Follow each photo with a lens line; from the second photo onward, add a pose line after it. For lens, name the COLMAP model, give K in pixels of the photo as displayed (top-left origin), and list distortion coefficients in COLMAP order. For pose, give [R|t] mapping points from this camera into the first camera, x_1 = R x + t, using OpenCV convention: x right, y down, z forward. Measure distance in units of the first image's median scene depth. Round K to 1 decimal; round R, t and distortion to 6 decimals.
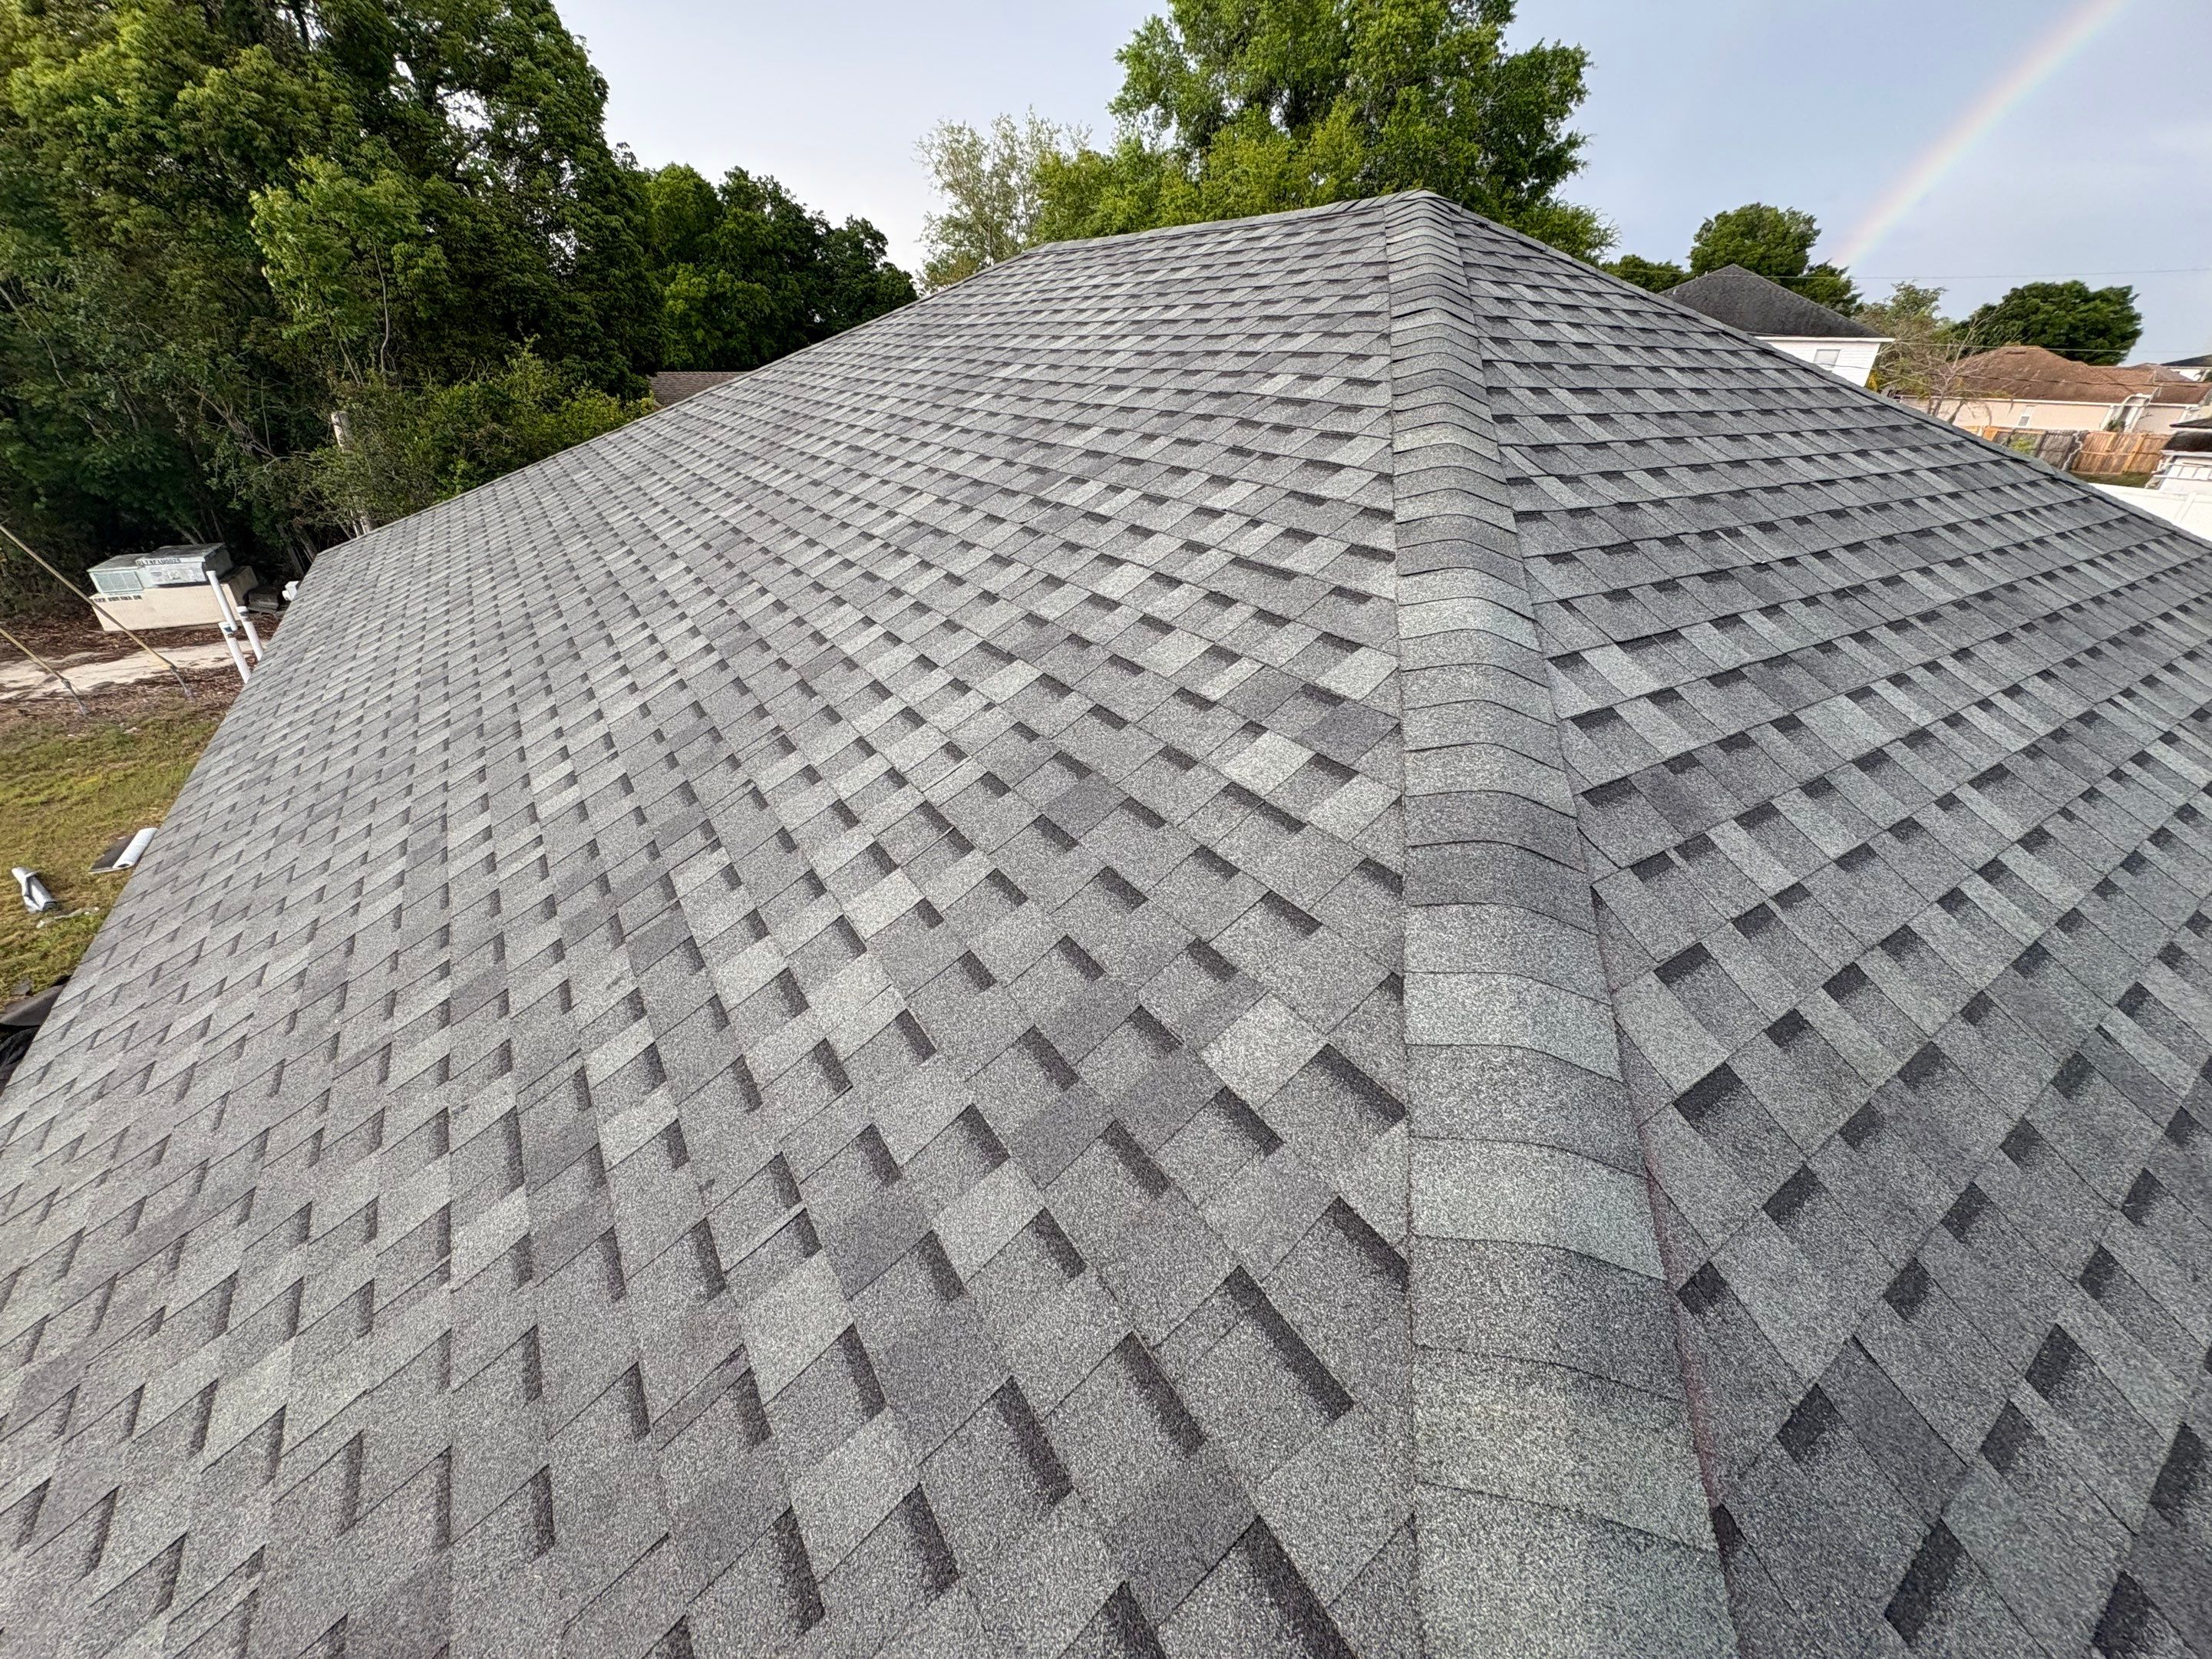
lens RADIAL K [[871.0, 0, 1103.9], [0, 871.0, 824.1], [0, 0, 1]] dist [-0.000323, 0.000146]
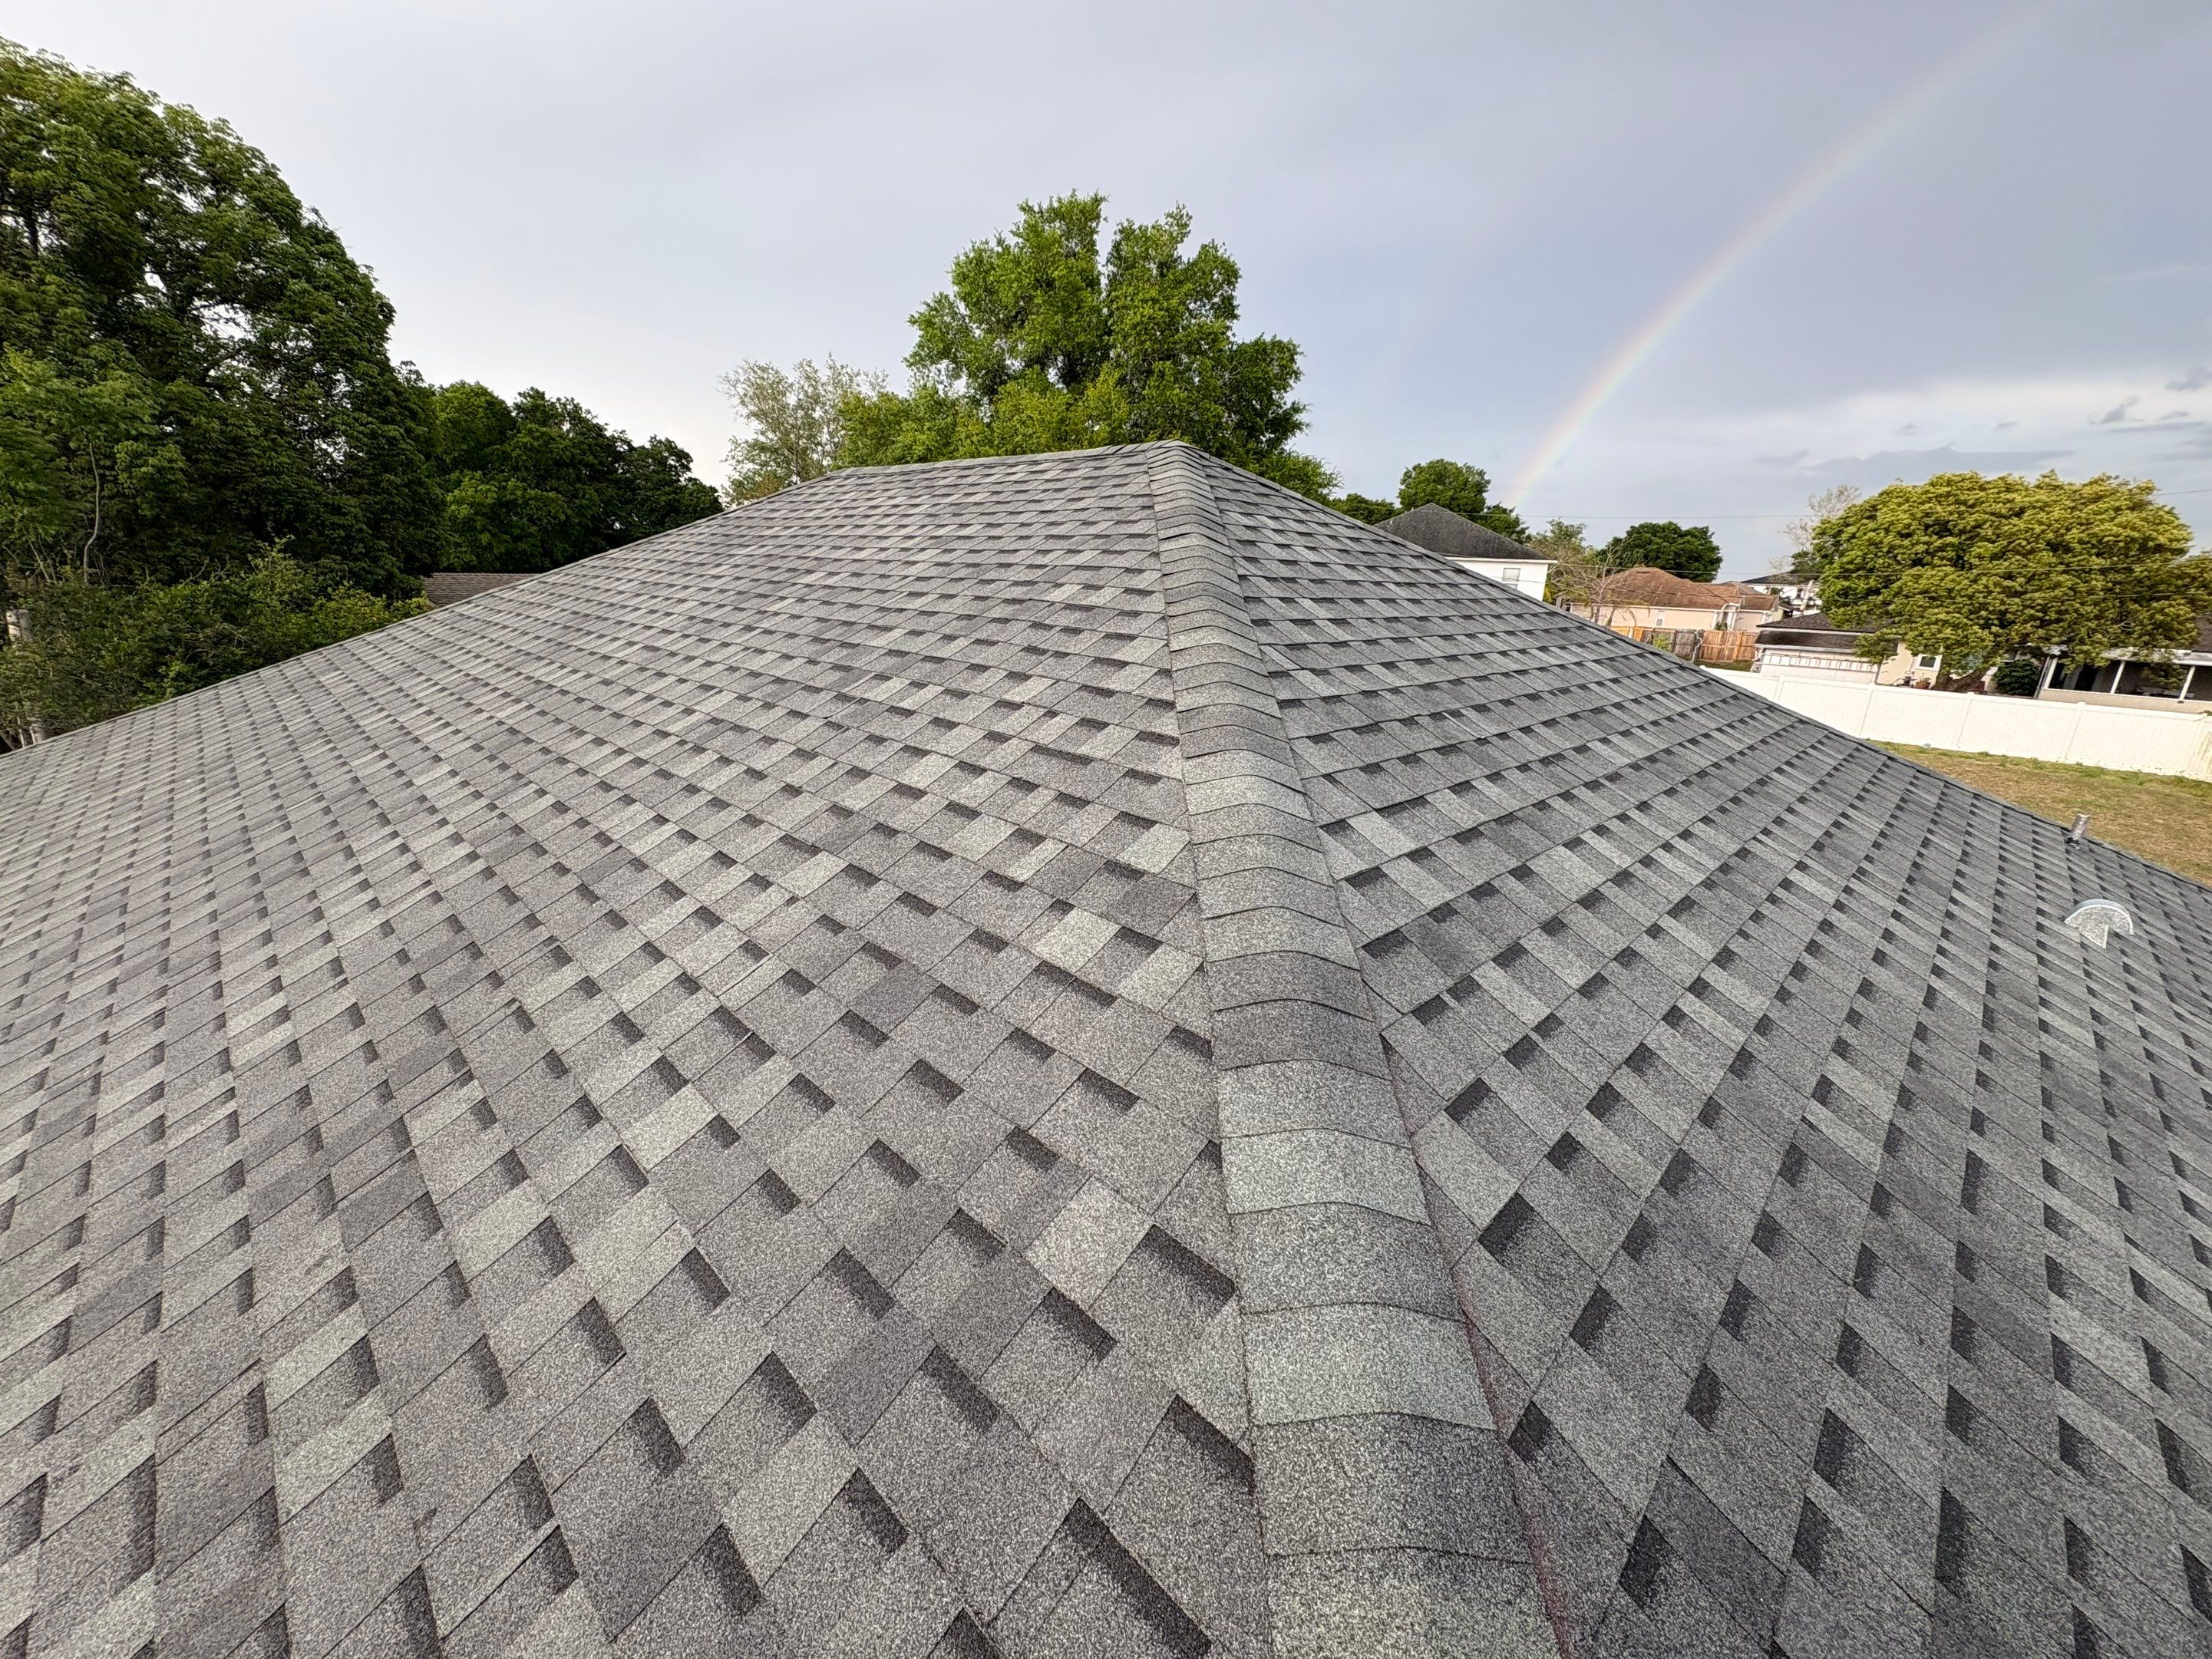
lens RADIAL K [[871.7, 0, 1101.1], [0, 871.7, 829.2], [0, 0, 1]] dist [-0.000931, 0.000346]
pose [[0.978752, -0.046022, 0.199816, 0.007724], [0.084696, 0.978209, -0.189562, -0.000278], [-0.186738, 0.202458, 0.961322, -0.004954]]
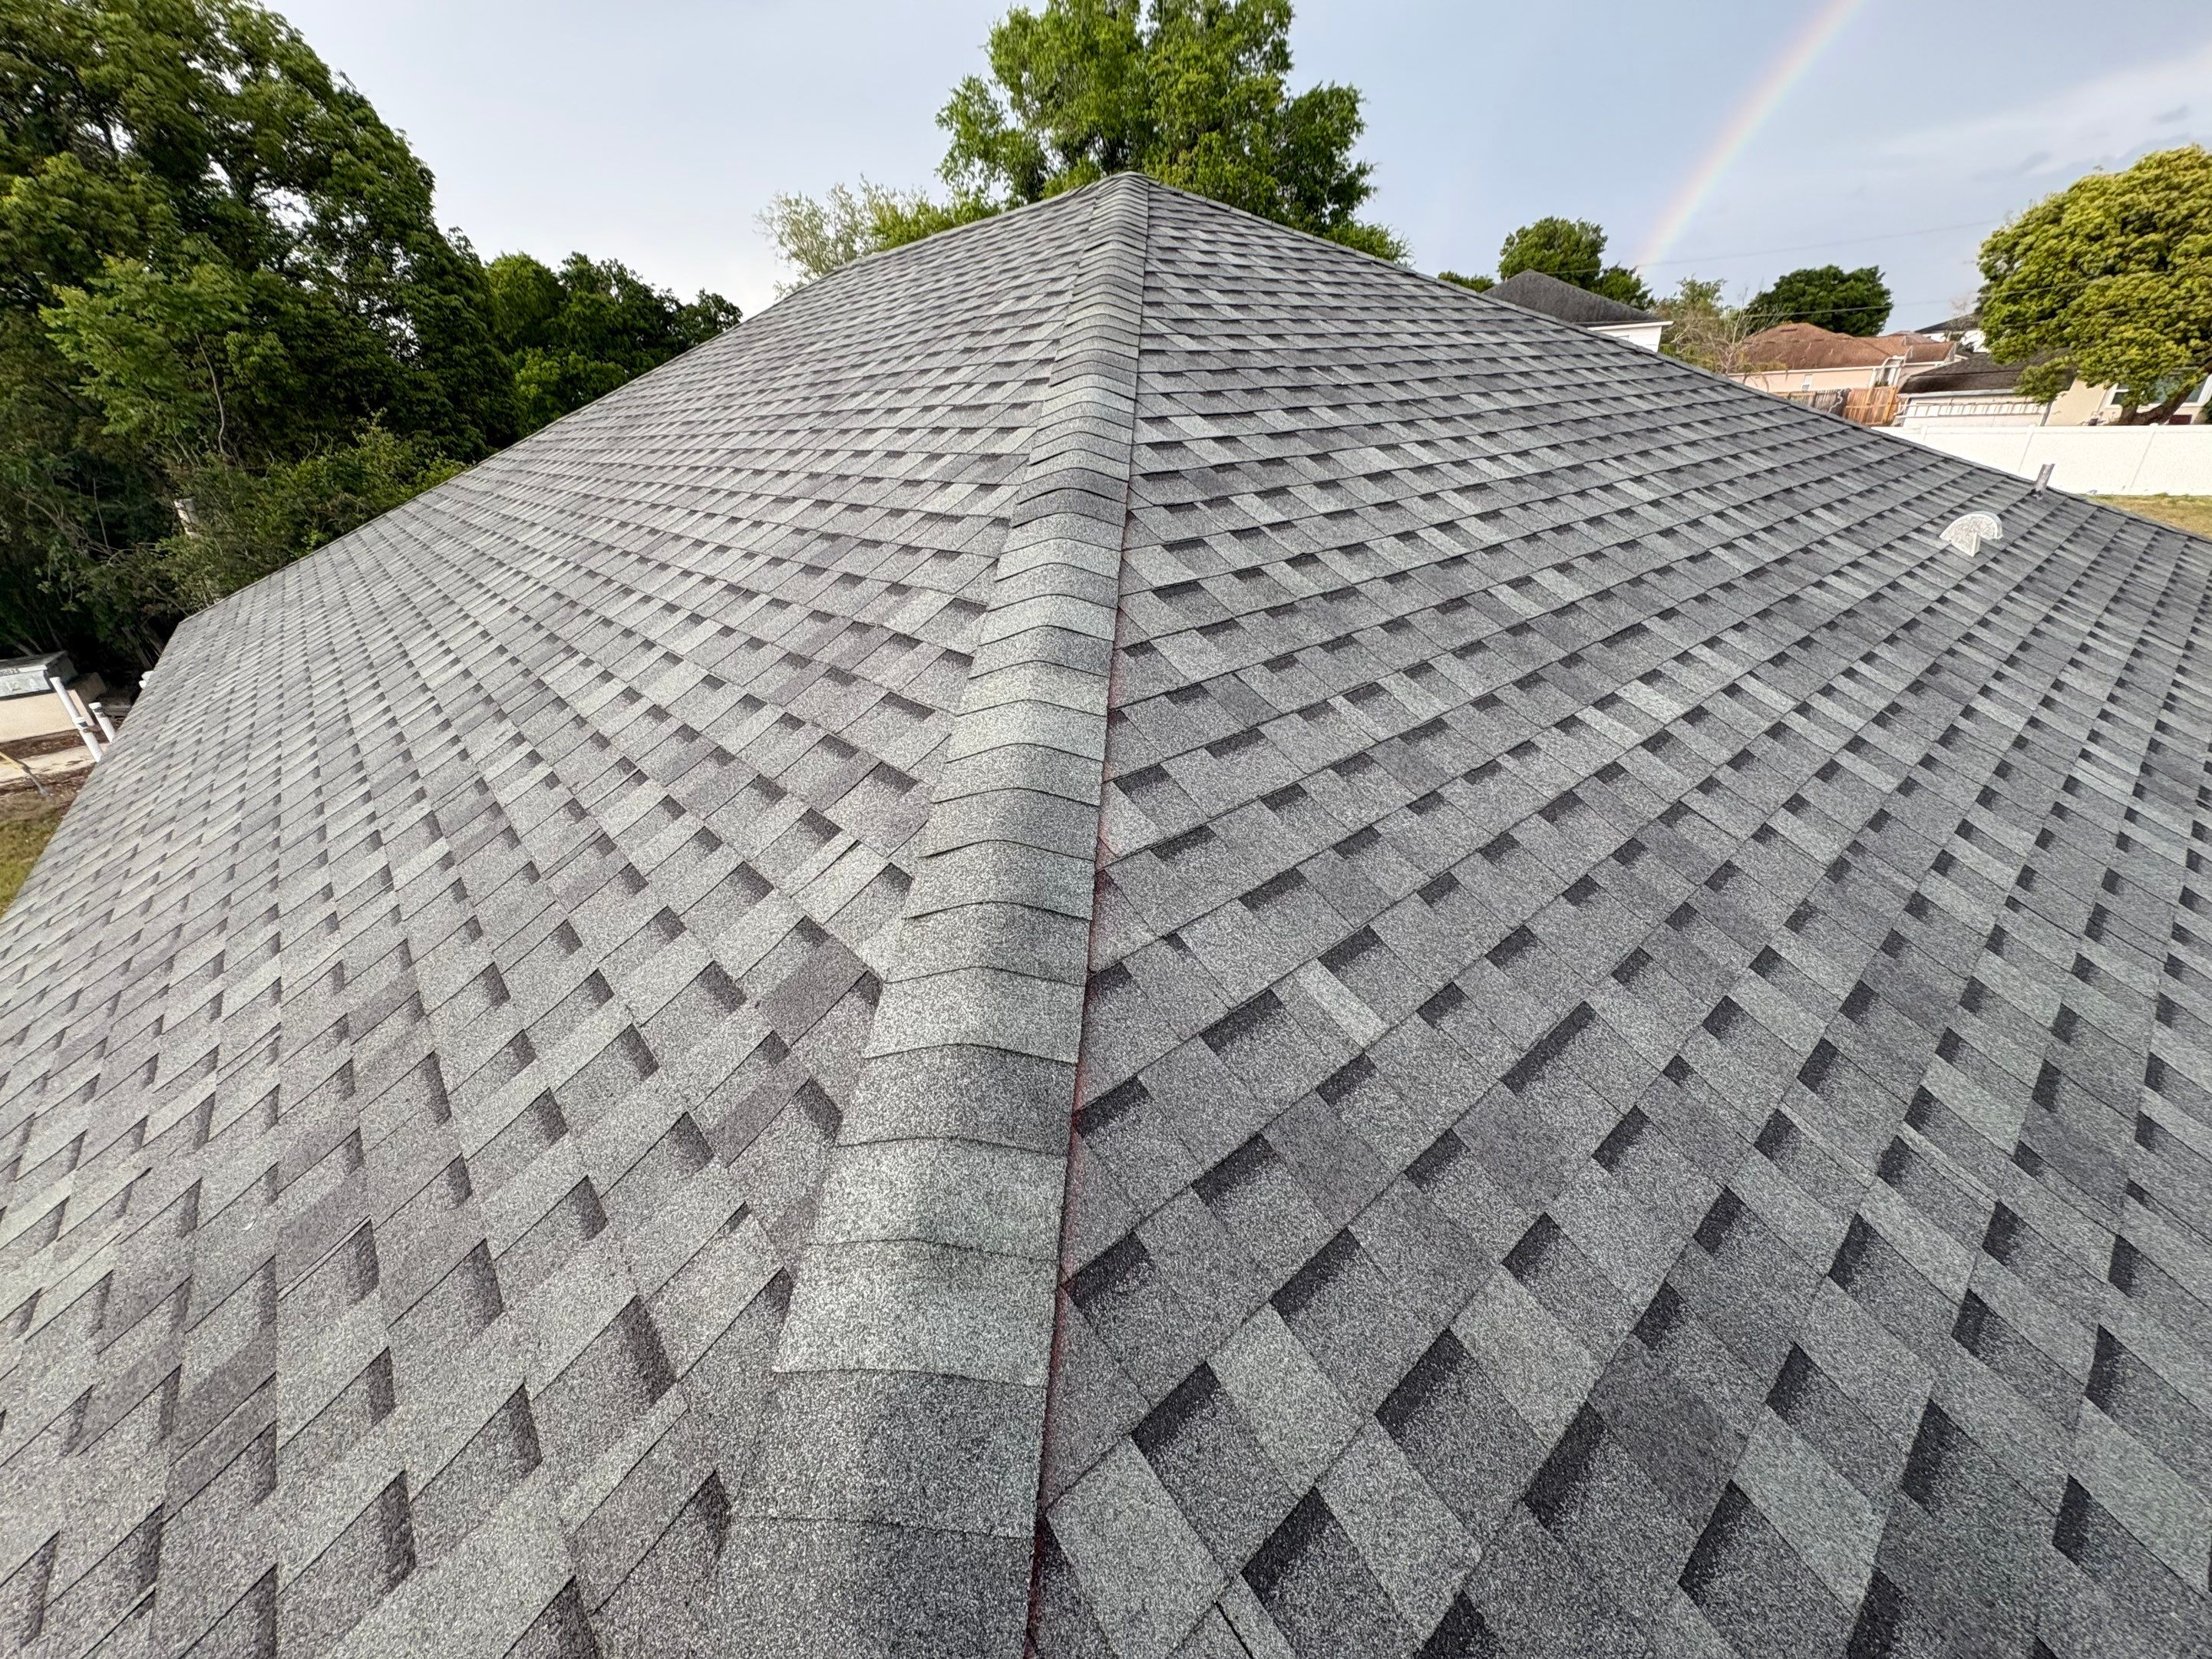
lens RADIAL K [[871.0, 0, 1103.9], [0, 871.0, 824.1], [0, 0, 1]] dist [-0.000323, 0.000146]
pose [[0.987979, -0.129612, 0.084252, 0.105908], [0.133287, 0.990288, -0.039541, 0.240148], [-0.078309, 0.050295, 0.995660, -0.189198]]
